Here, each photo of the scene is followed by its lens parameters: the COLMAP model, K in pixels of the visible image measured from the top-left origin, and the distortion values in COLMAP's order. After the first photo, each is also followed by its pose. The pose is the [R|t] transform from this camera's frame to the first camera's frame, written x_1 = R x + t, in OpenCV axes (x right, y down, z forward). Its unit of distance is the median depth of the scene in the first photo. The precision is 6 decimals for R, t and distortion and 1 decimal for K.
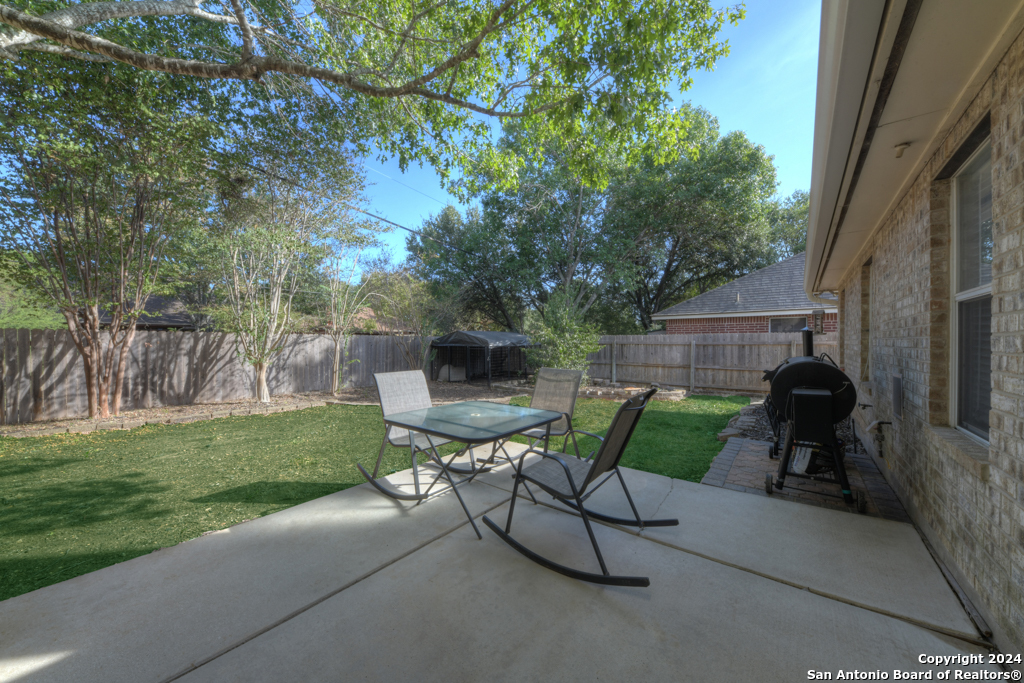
lens RADIAL K [[354.4, 0, 507.3], [0, 354.4, 340.3], [0, 0, 1]] dist [0.004513, -0.002227]
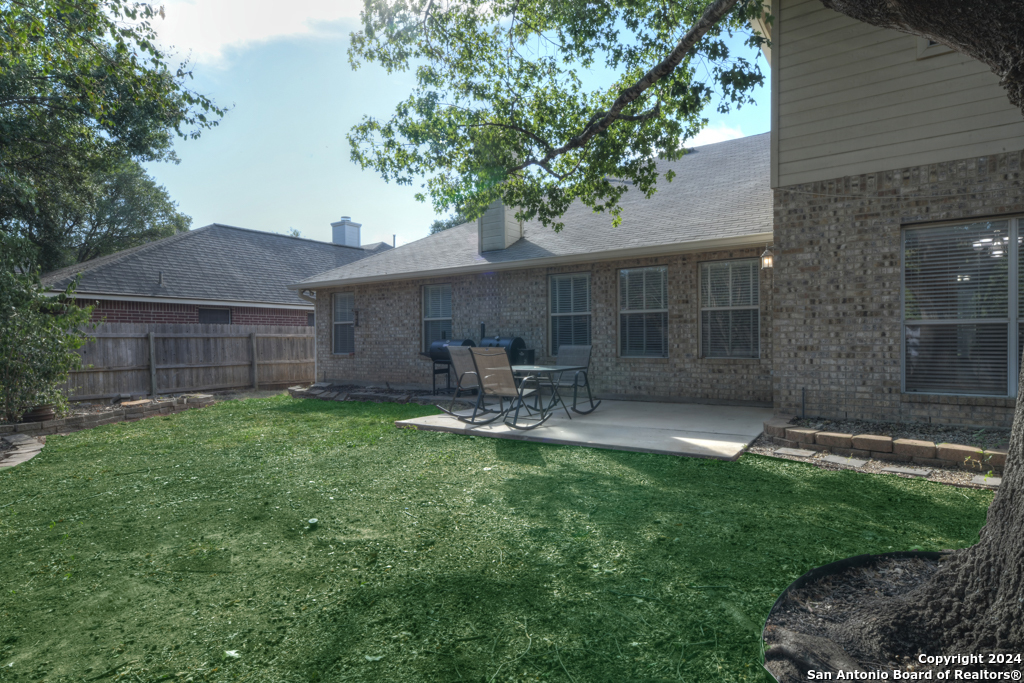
lens RADIAL K [[563.8, 0, 511.2], [0, 563.8, 343.1], [0, 0, 1]] dist [0.018689, 0.000478]
pose [[-0.075957, -0.005300, 0.997097, -0.880350], [0.004620, 0.999973, 0.005667, 0.024597], [-0.997100, 0.005037, -0.075931, 0.416398]]
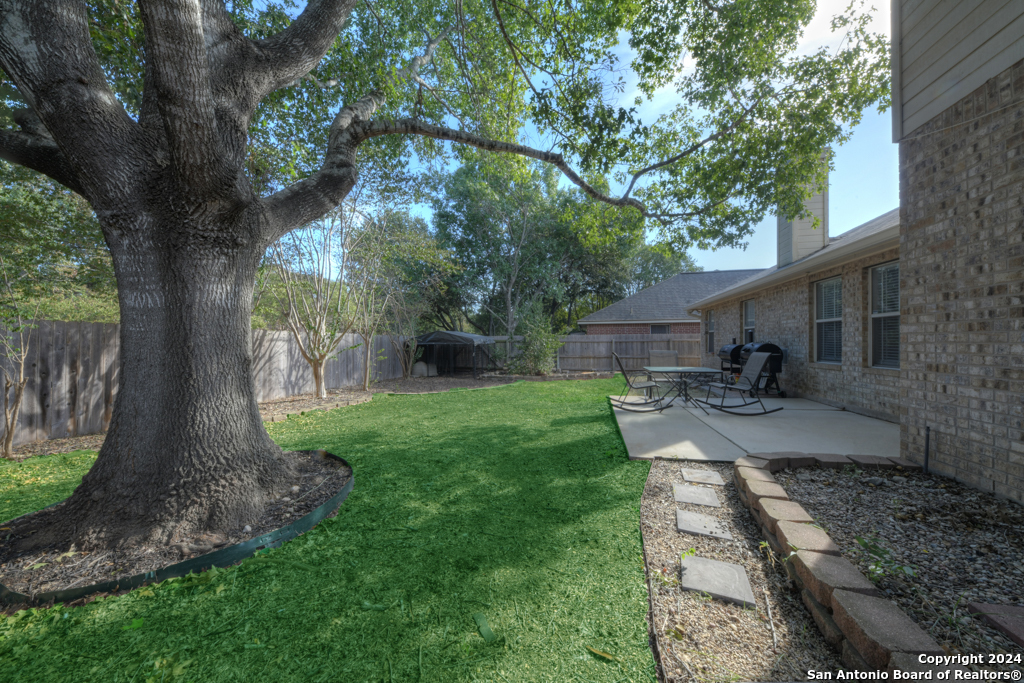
lens RADIAL K [[354.4, 0, 509.3], [0, 354.4, 343.7], [0, 0, 1]] dist [0.004513, -0.002227]
pose [[0.897252, -0.006169, 0.441477, -0.625926], [0.004232, 0.999977, 0.005372, 0.012786], [-0.441499, -0.002952, 0.897257, -0.153858]]
